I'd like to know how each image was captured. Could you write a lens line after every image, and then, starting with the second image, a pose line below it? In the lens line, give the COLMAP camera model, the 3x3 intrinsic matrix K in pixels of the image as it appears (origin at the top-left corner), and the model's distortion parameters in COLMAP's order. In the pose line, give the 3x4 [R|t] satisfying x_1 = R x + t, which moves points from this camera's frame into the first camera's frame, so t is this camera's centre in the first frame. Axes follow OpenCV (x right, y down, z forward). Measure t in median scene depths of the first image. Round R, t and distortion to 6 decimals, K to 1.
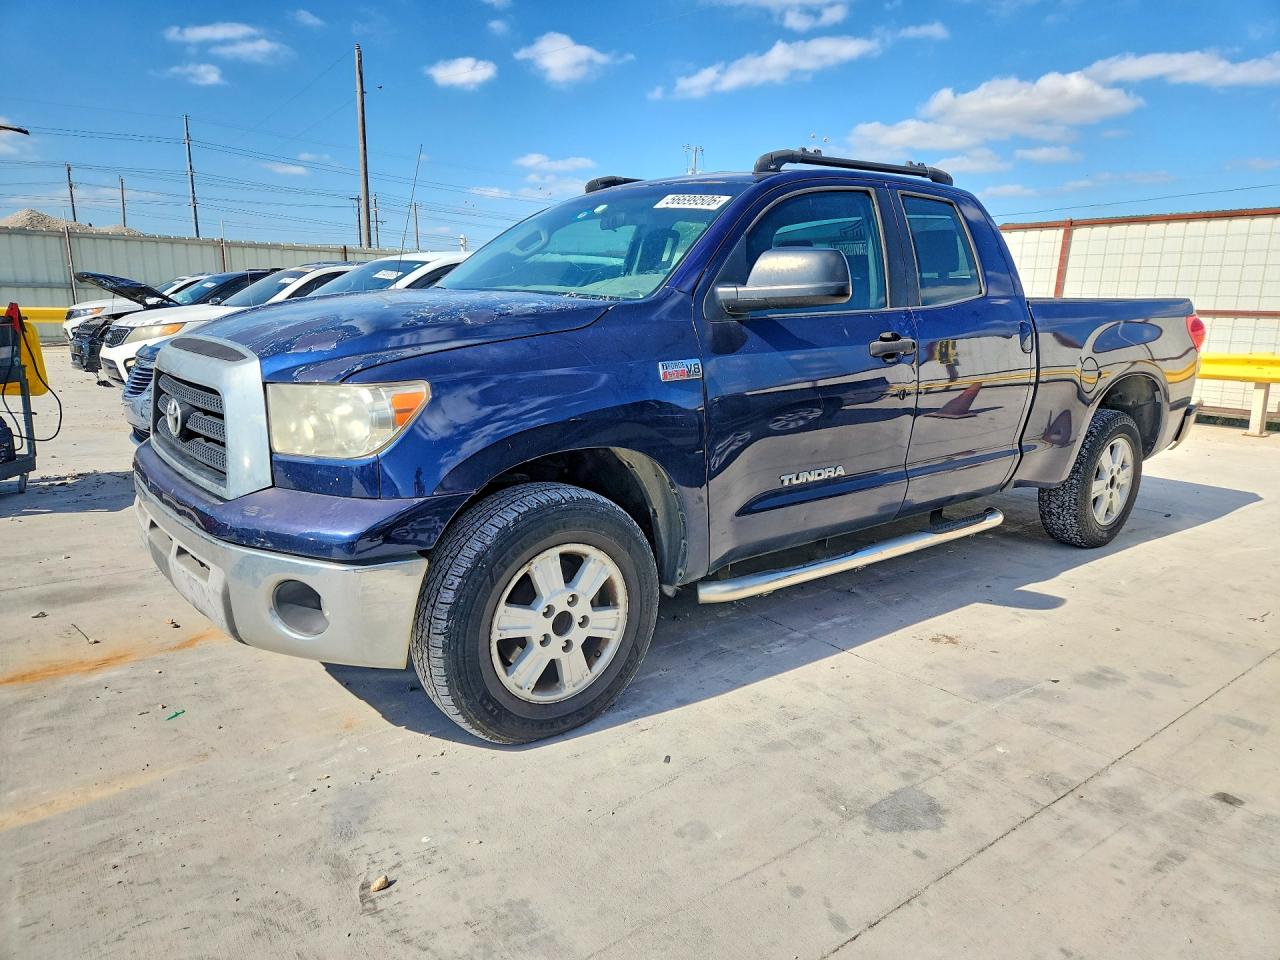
lens RADIAL K [[909.1, 0, 641.2], [0, 909.1, 478.6], [0, 0, 1]] dist [0.036920, -0.034172]
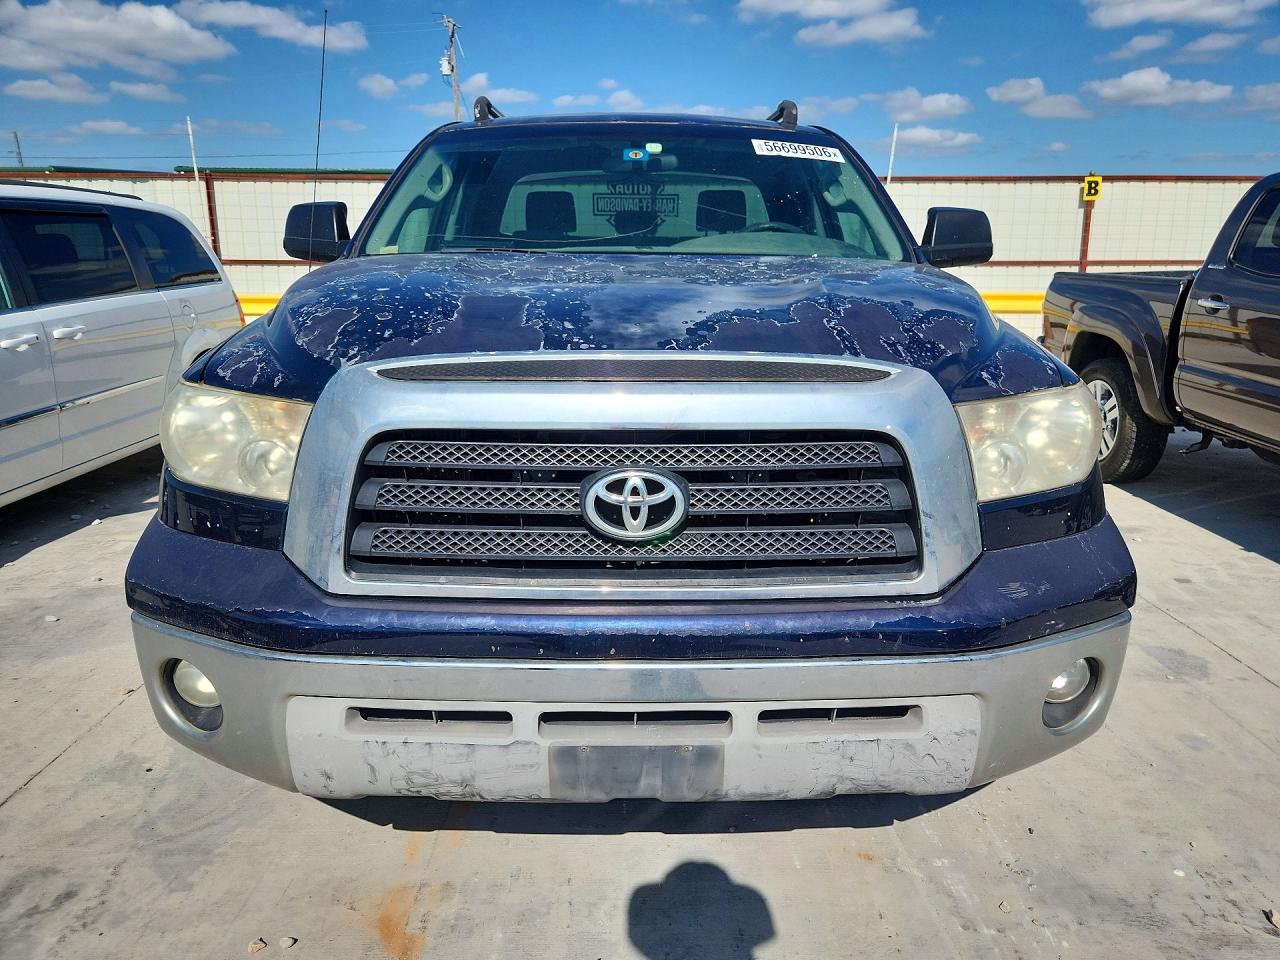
lens RADIAL K [[909.1, 0, 635.4], [0, 909.1, 486.5], [0, 0, 1]] dist [0.036920, -0.034172]
pose [[0.586292, -0.212861, 0.781634, -0.623761], [0.164174, 0.976060, 0.142664, -0.103462], [-0.793290, 0.044682, 0.607202, 0.455108]]
